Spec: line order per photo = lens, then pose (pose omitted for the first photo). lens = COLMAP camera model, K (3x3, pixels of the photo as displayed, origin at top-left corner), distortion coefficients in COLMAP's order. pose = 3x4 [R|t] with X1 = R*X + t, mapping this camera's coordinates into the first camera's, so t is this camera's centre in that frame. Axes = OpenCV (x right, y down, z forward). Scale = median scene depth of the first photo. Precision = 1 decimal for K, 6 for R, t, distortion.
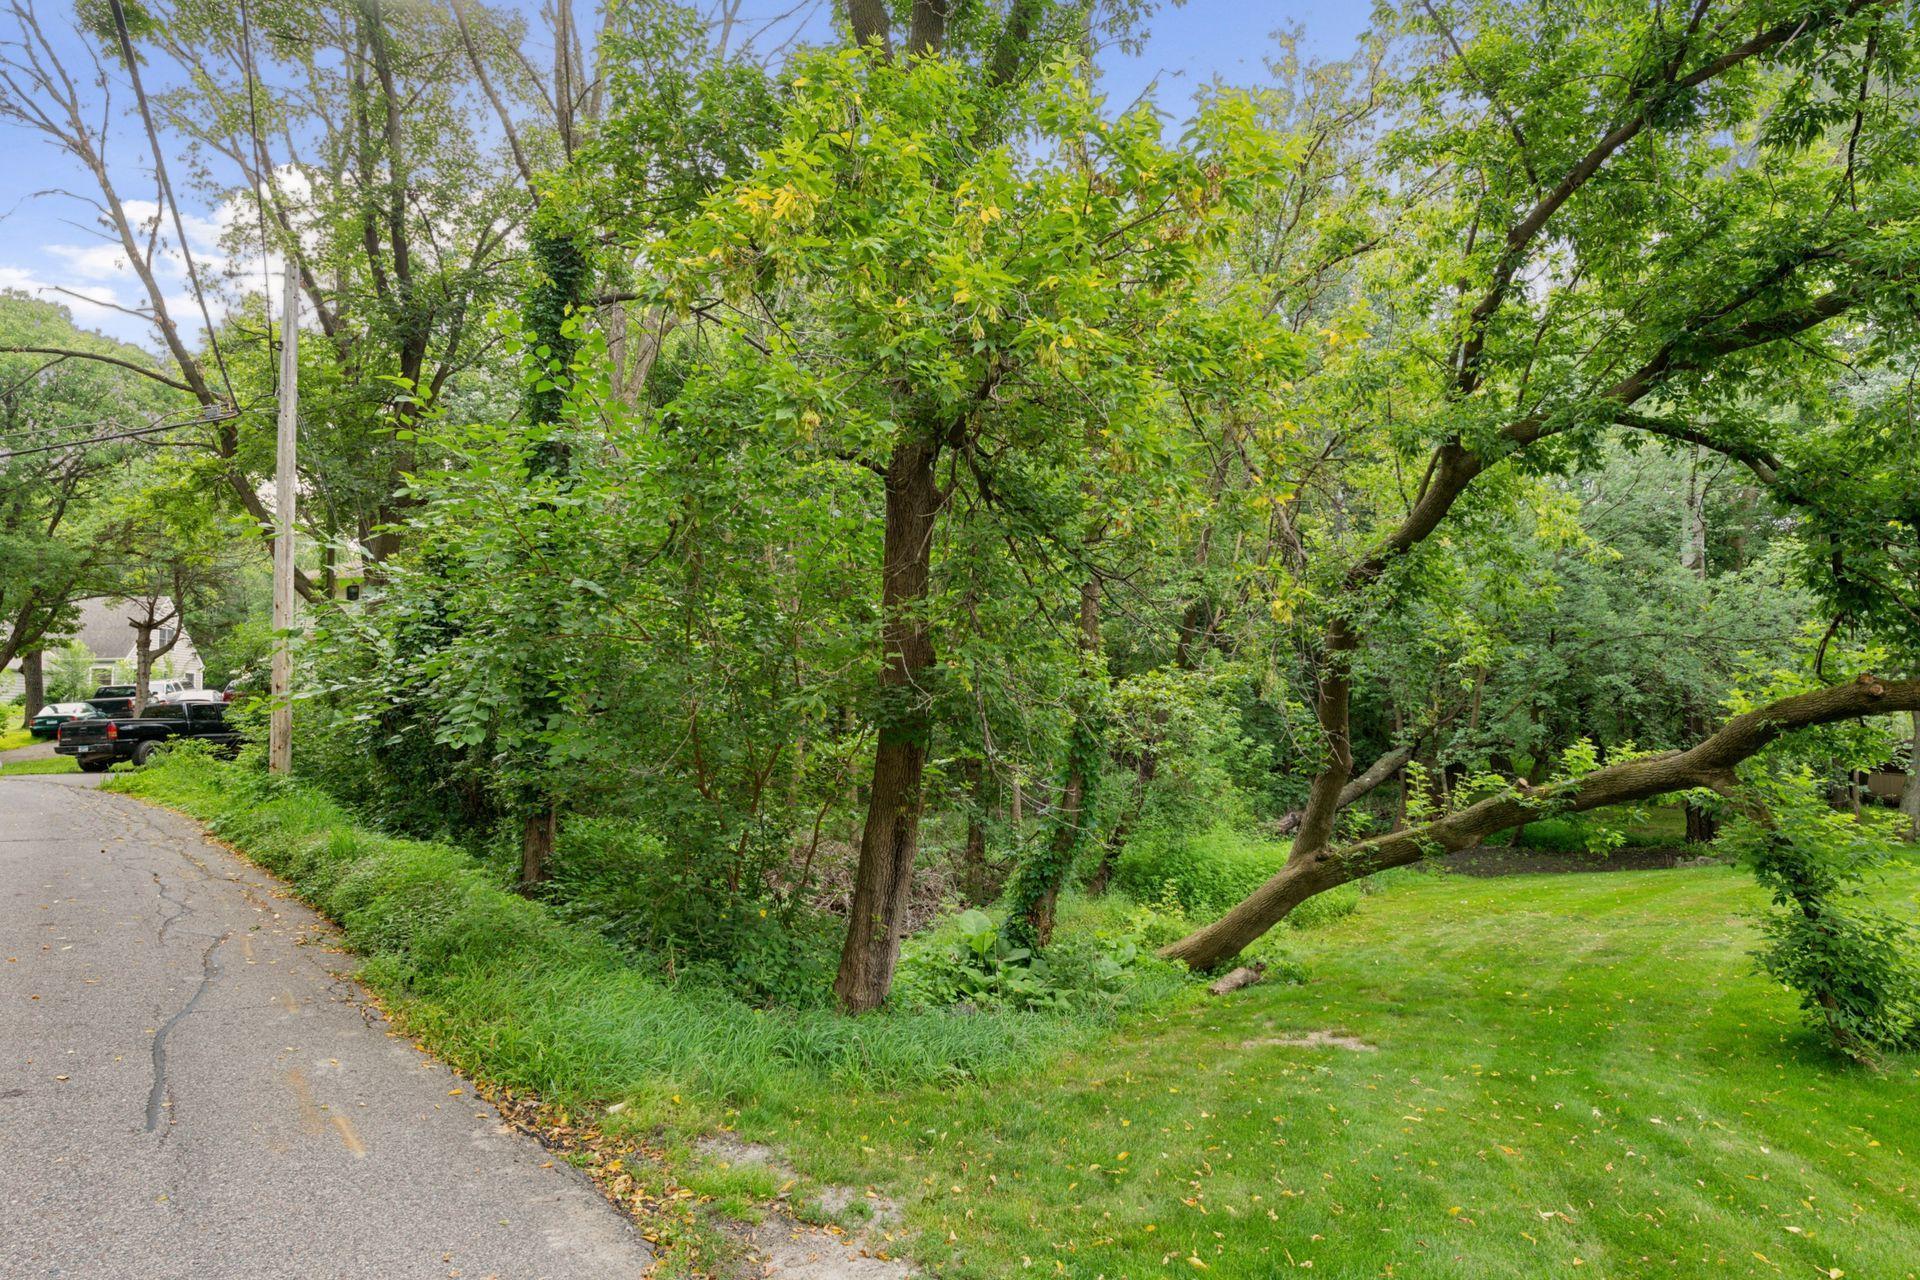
lens RADIAL K [[1030.0, 0, 960.0], [0, 1030.0, 640.0], [0, 0, 1]] dist [0.004289, -0.000690]
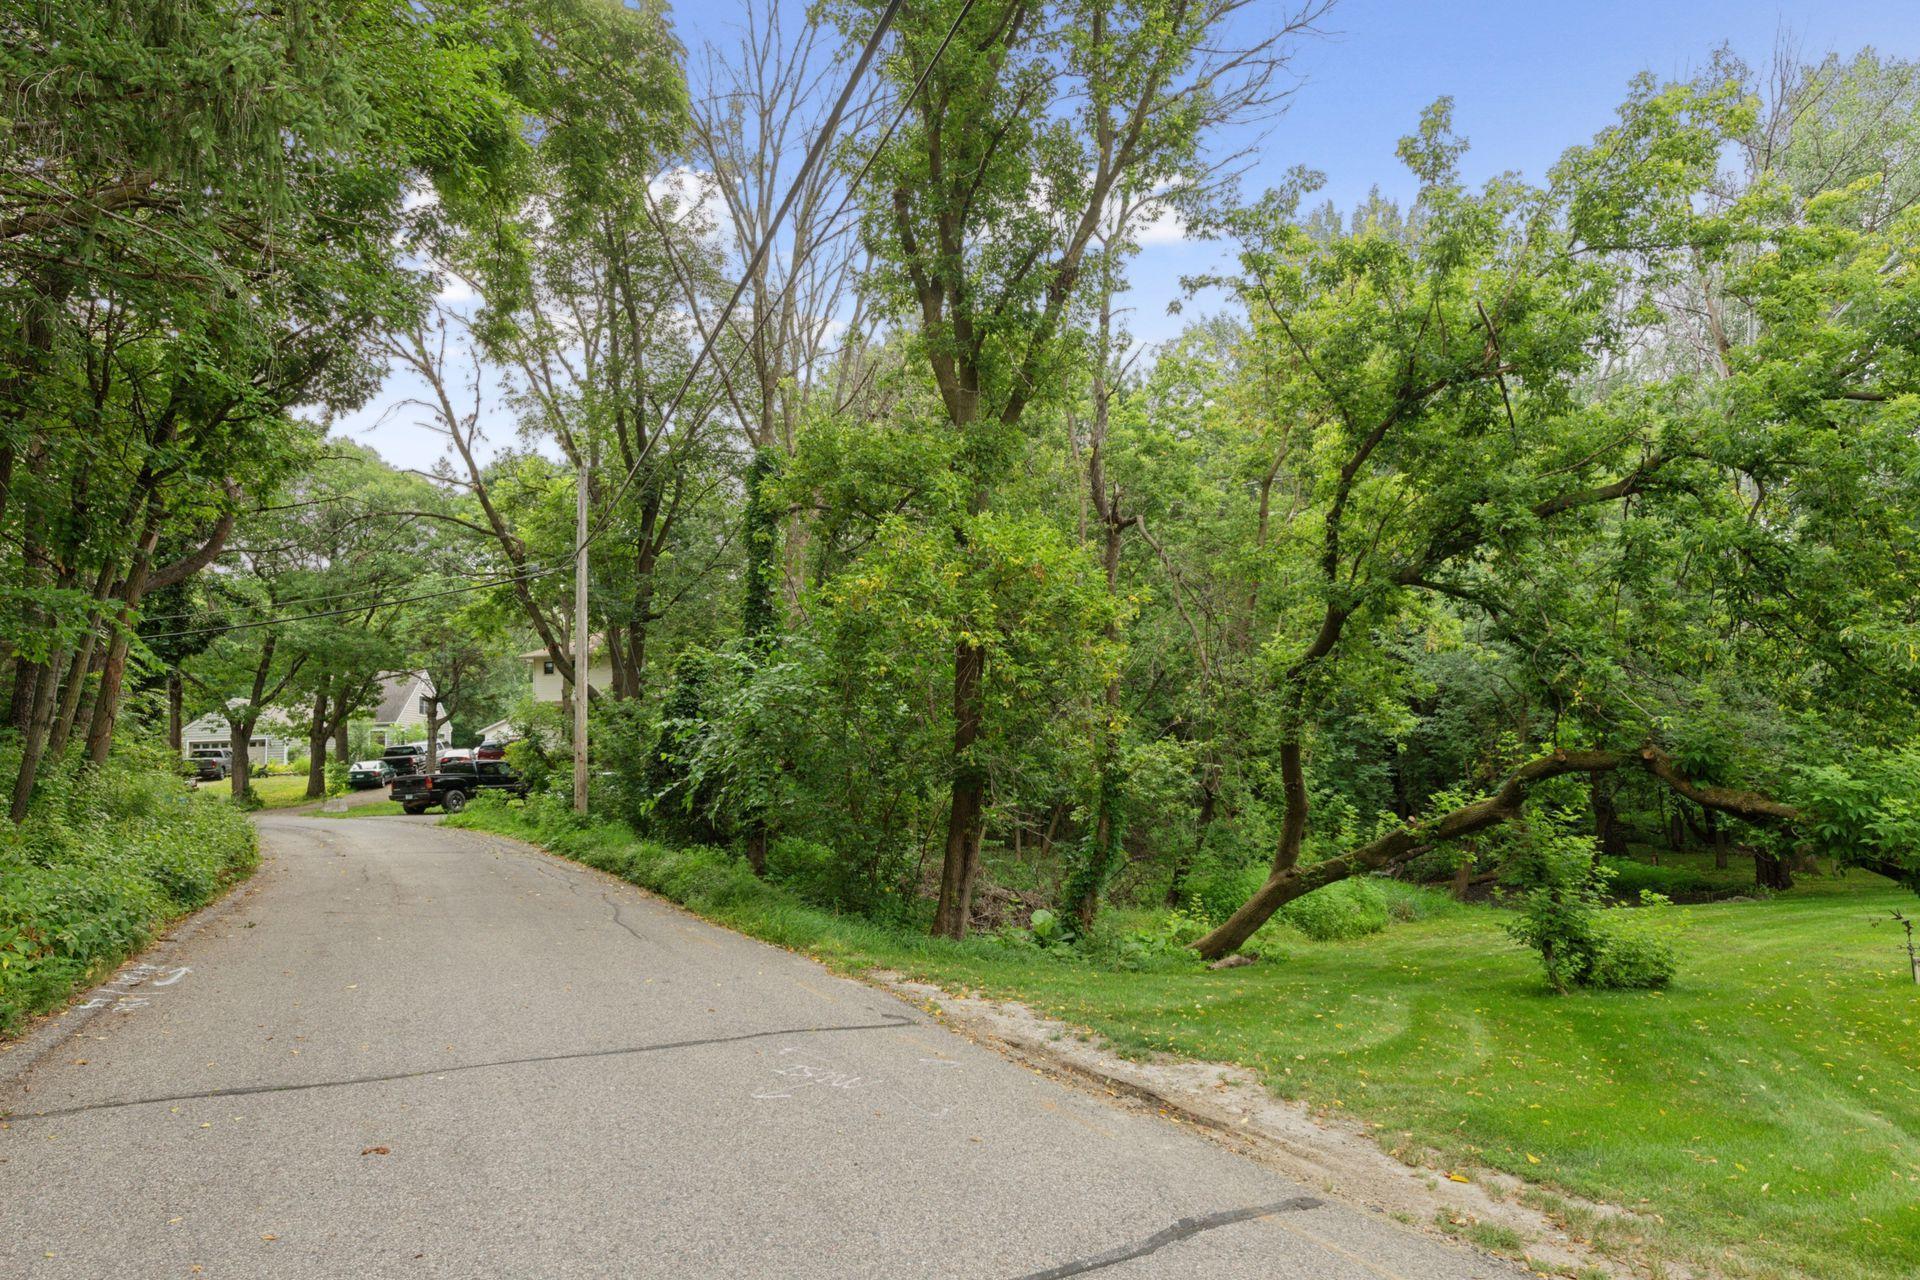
lens RADIAL K [[1036.2, 0, 962.6], [0, 1036.2, 678.6], [0, 0, 1]] dist [0.020742, -0.000027]
pose [[0.988117, -0.015457, -0.152926, 0.145259], [0.013681, 0.999826, -0.012660, -0.045772], [0.153096, 0.010418, 0.988156, -0.500951]]
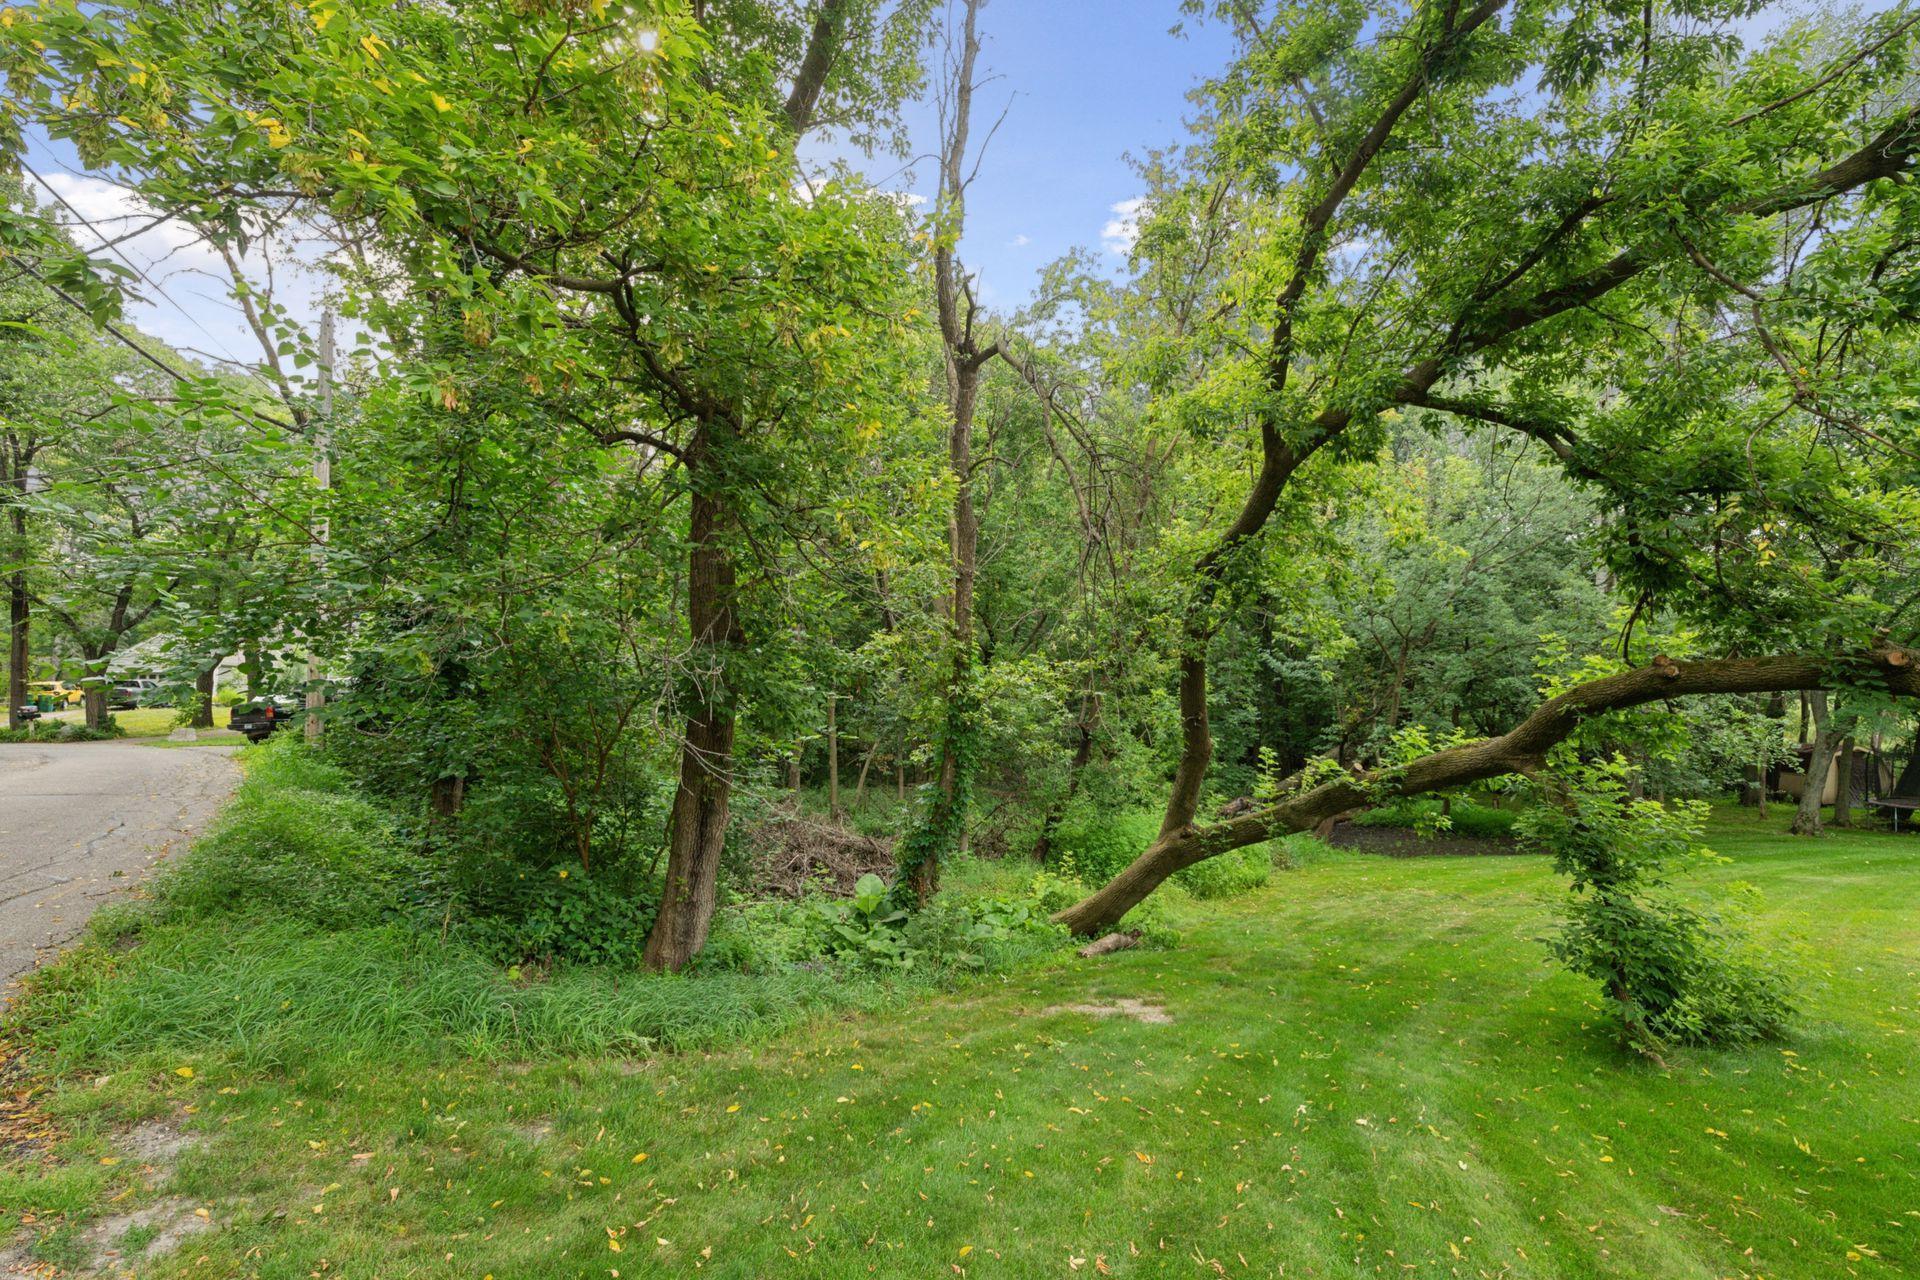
lens RADIAL K [[831.8, 0, 959.7], [0, 831.8, 665.6], [0, 0, 1]] dist [0.001446, 0.000522]
pose [[0.997403, 0.009340, -0.071409, 0.191579], [-0.008427, 0.999879, 0.013068, 0.025749], [0.071522, -0.012432, 0.997362, 0.123452]]
